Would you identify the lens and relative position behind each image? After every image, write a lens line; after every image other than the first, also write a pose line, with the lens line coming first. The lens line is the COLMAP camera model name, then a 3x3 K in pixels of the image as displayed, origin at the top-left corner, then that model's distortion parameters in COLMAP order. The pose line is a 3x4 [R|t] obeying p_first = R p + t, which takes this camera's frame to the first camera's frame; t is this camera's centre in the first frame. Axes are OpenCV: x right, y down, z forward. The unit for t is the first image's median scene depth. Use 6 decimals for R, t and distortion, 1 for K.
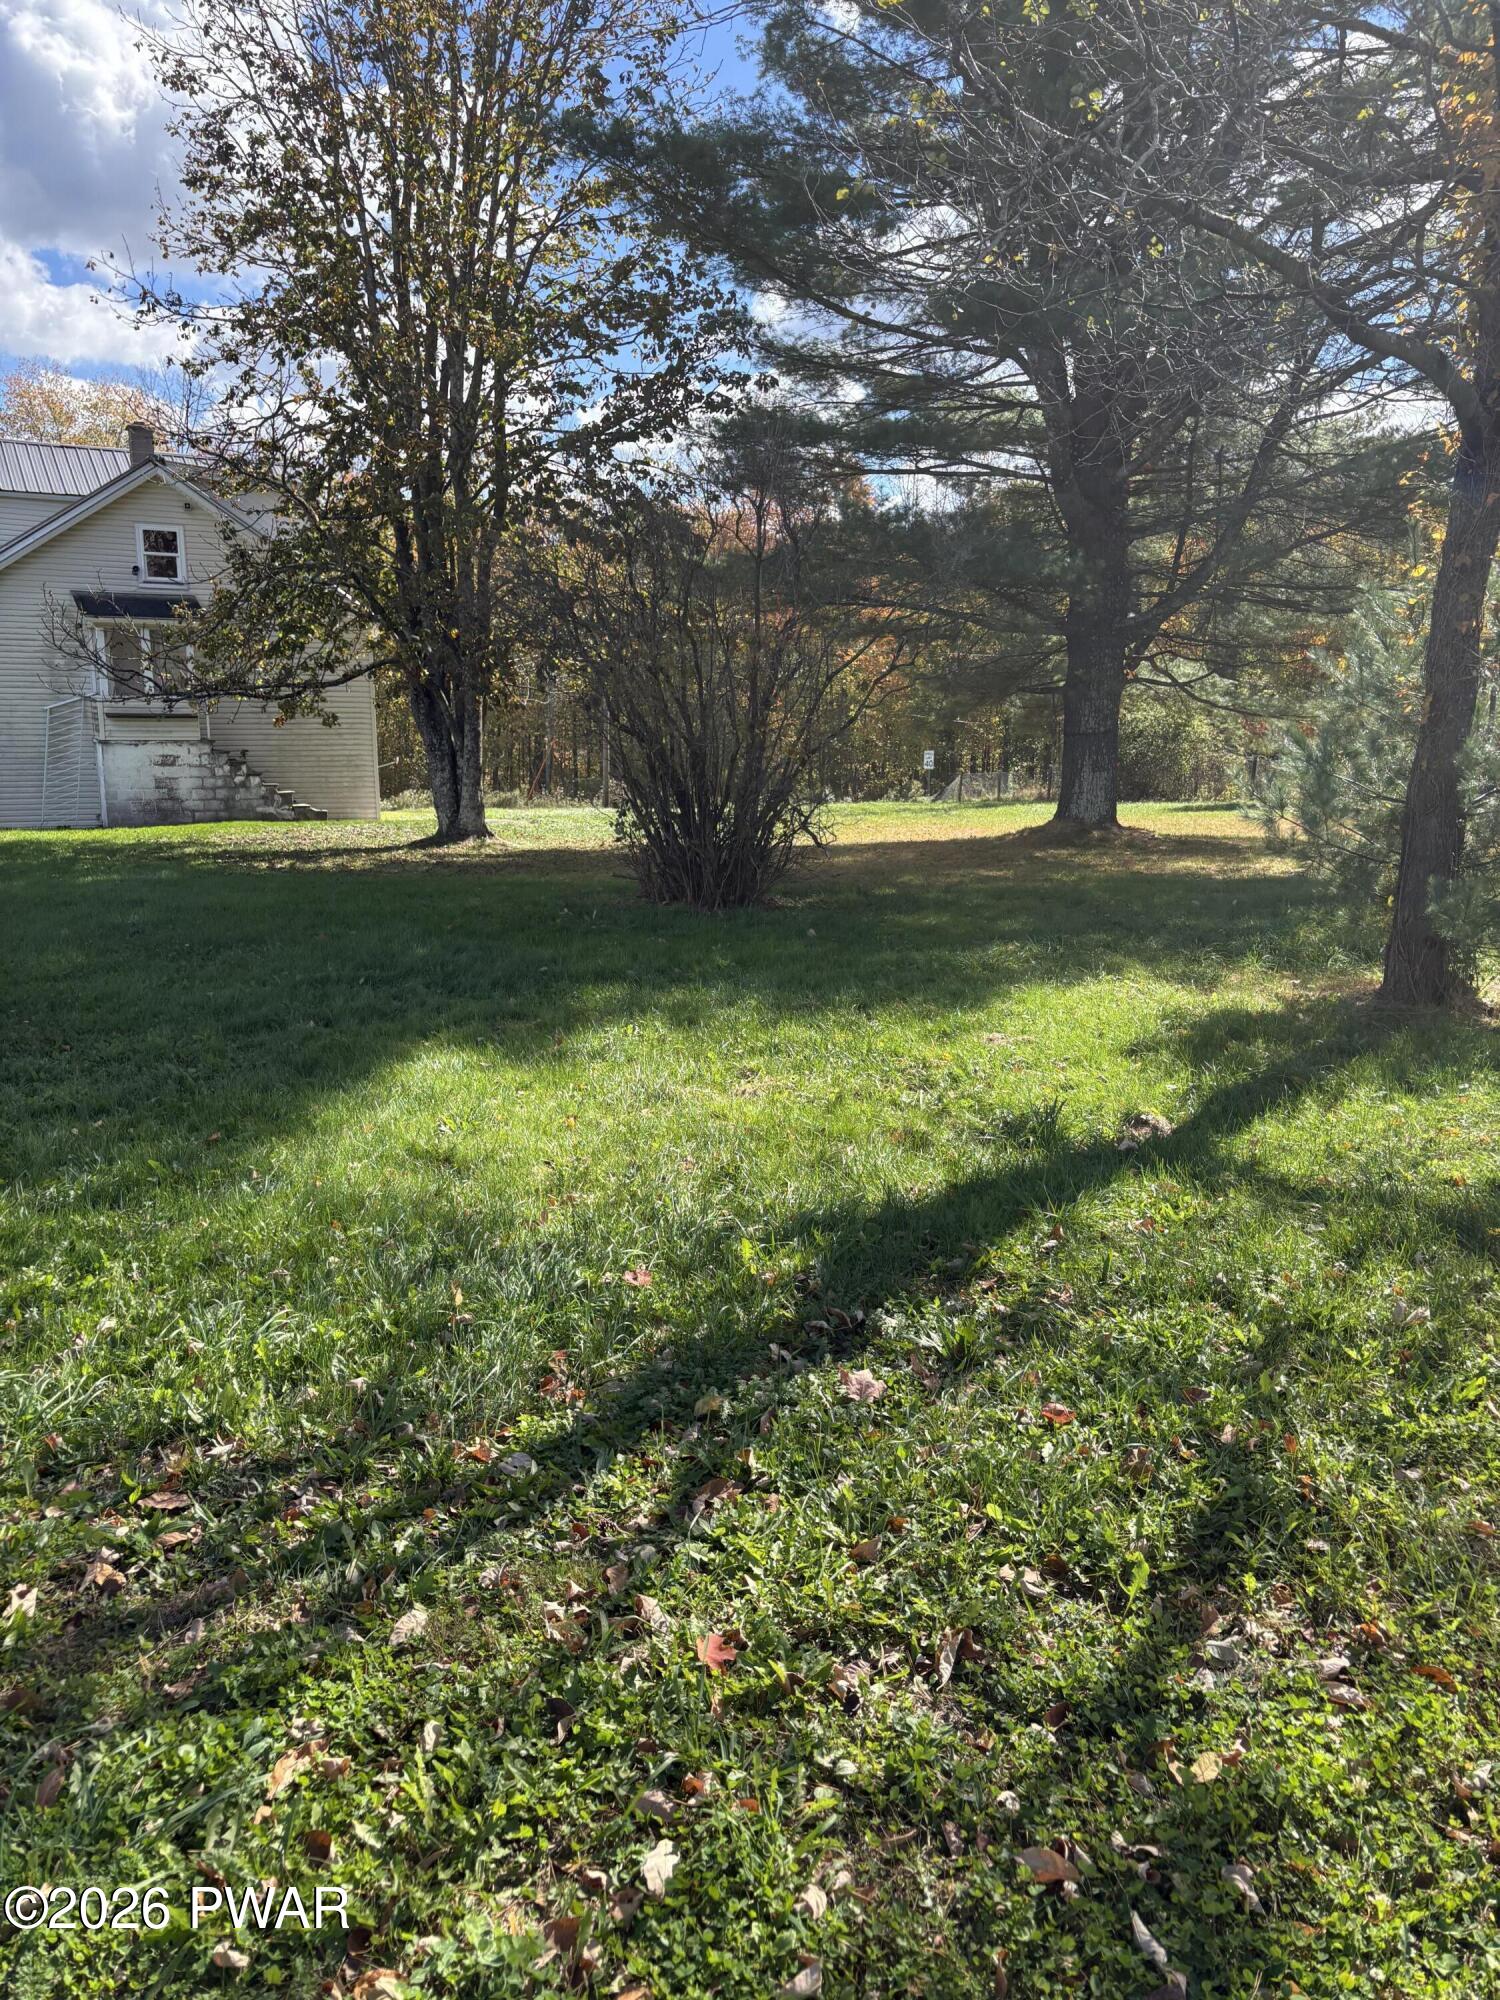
lens RADIAL K [[1505.0, 0, 763.7], [0, 1505.0, 1006.6], [0, 0, 1]] dist [0.049732, -0.034627]
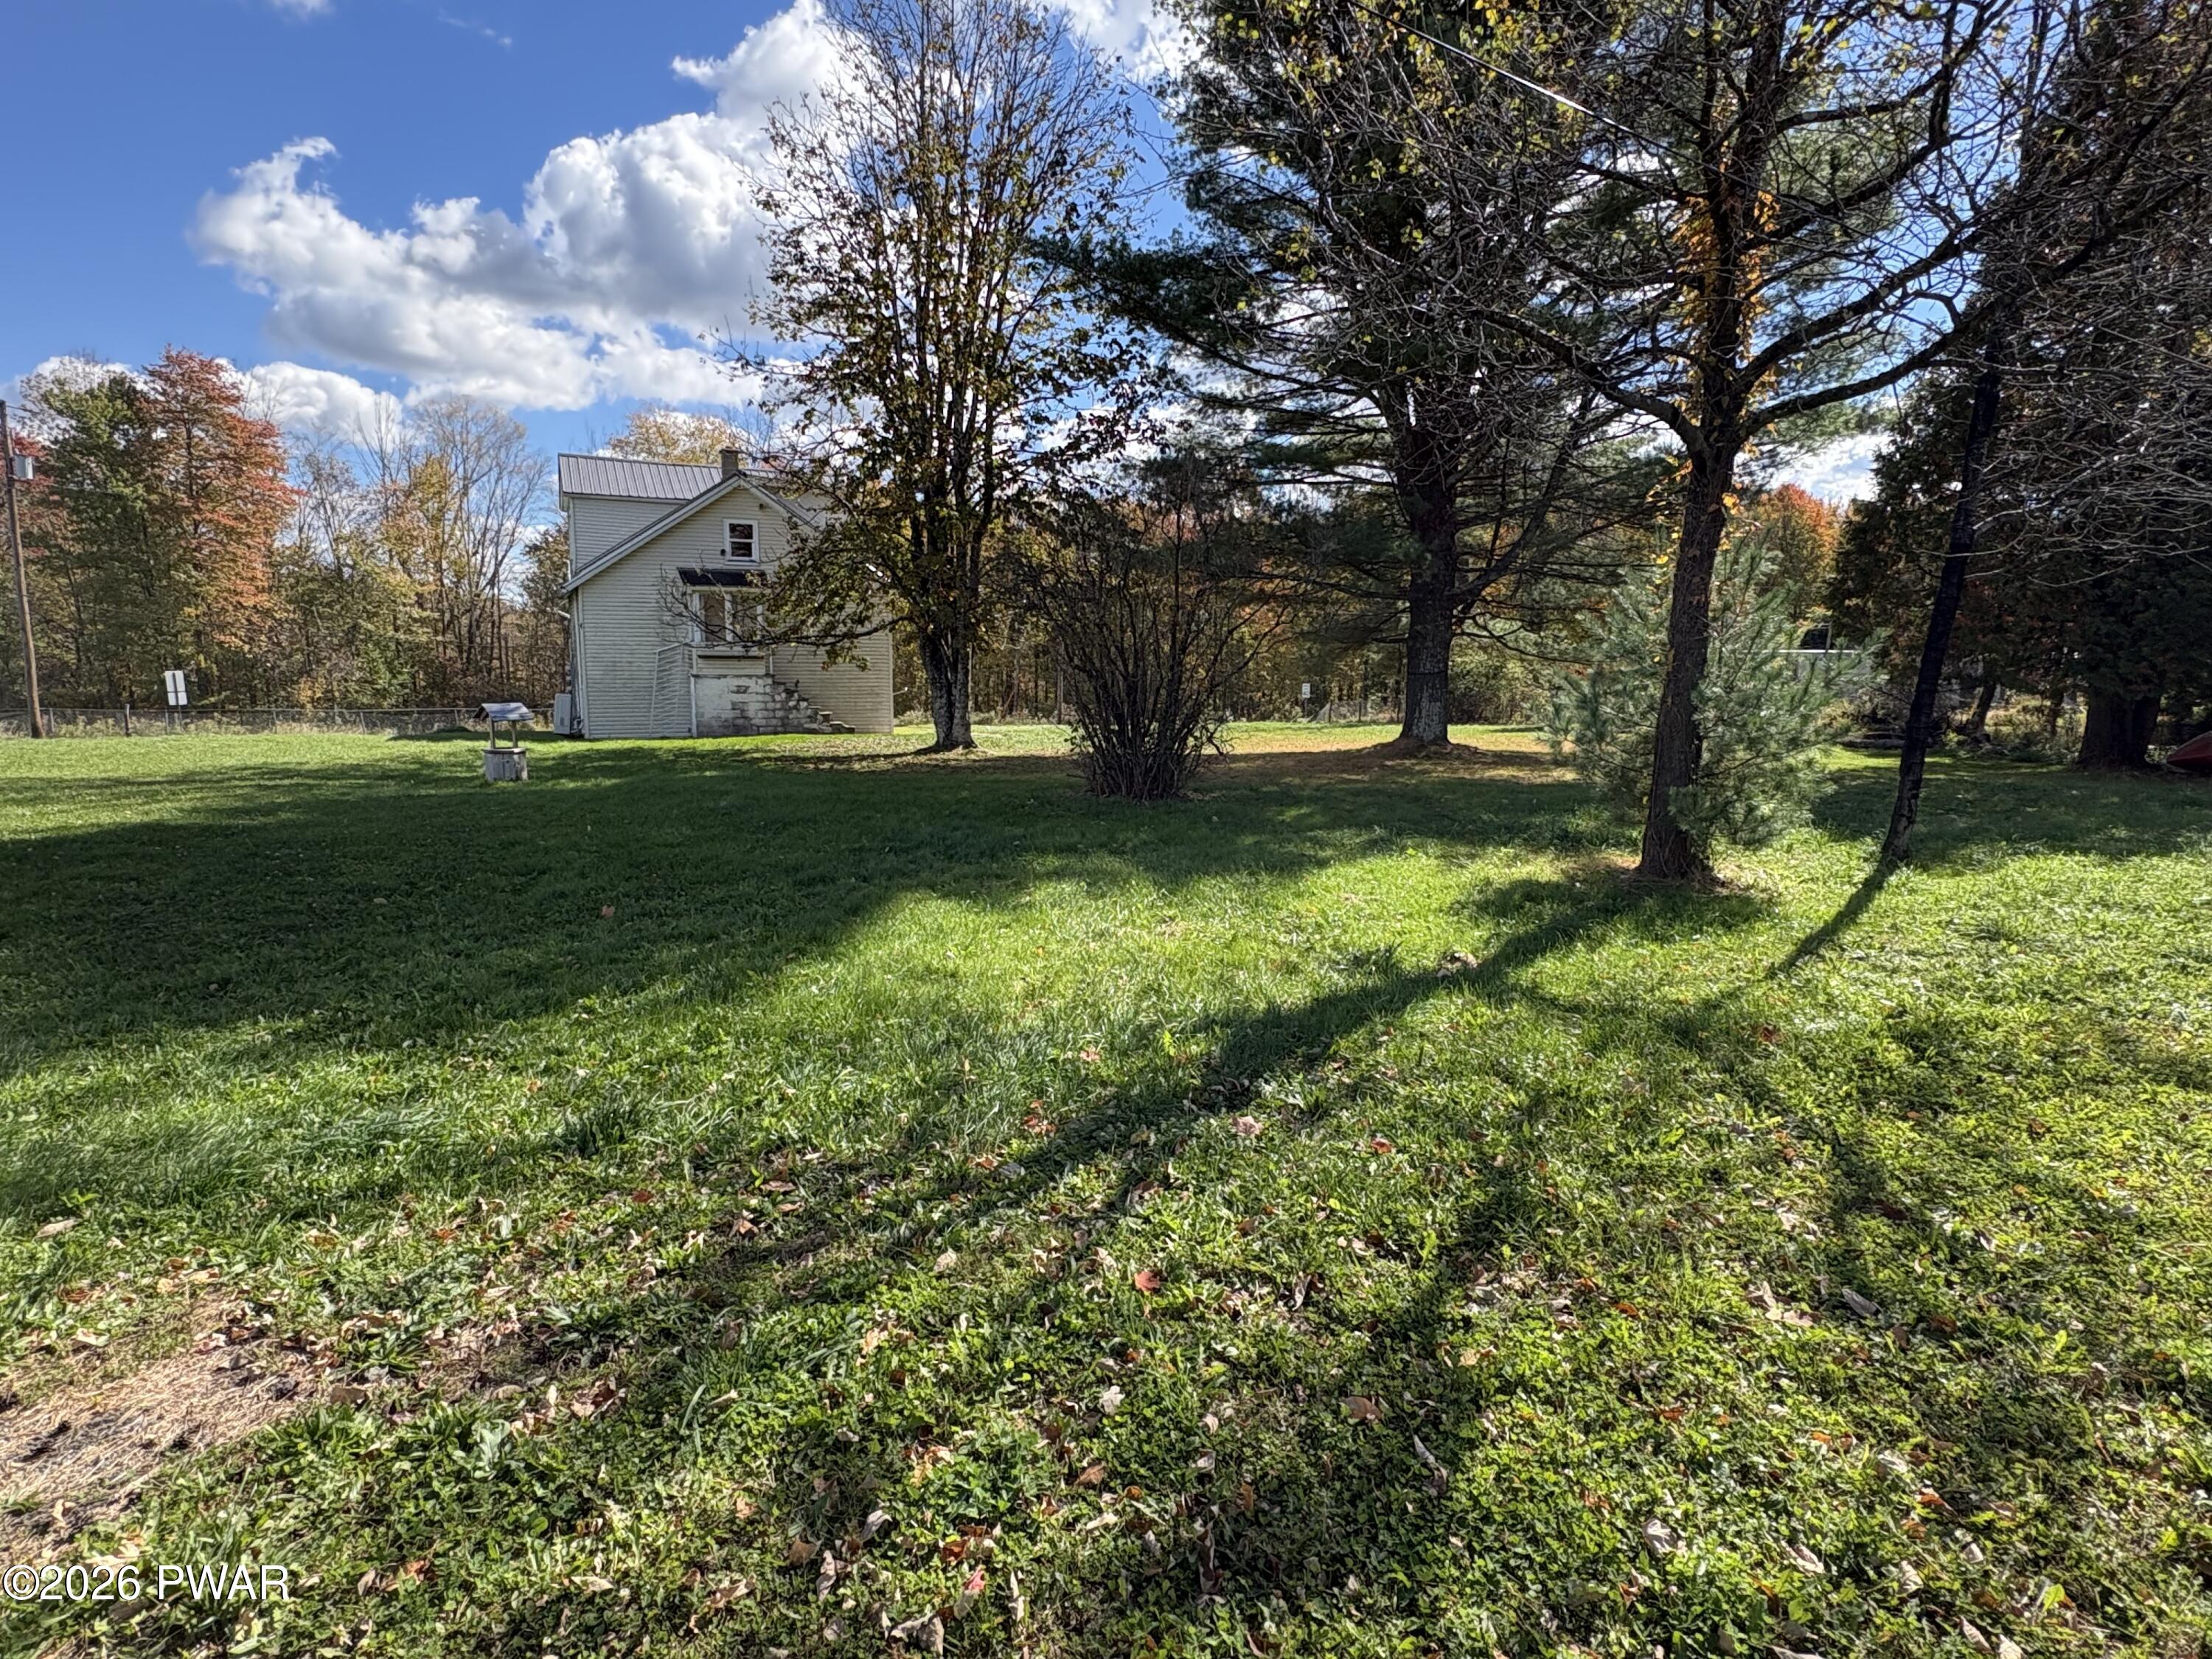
lens RADIAL K [[1178.7, 0, 1110.3], [0, 1178.7, 816.1], [0, 0, 1]] dist [0.004324, -0.003509]
pose [[0.998327, 0.012185, -0.056524, -0.003614], [-0.015256, 0.998412, -0.054229, 0.012307], [0.055774, 0.055001, 0.996927, -0.105720]]
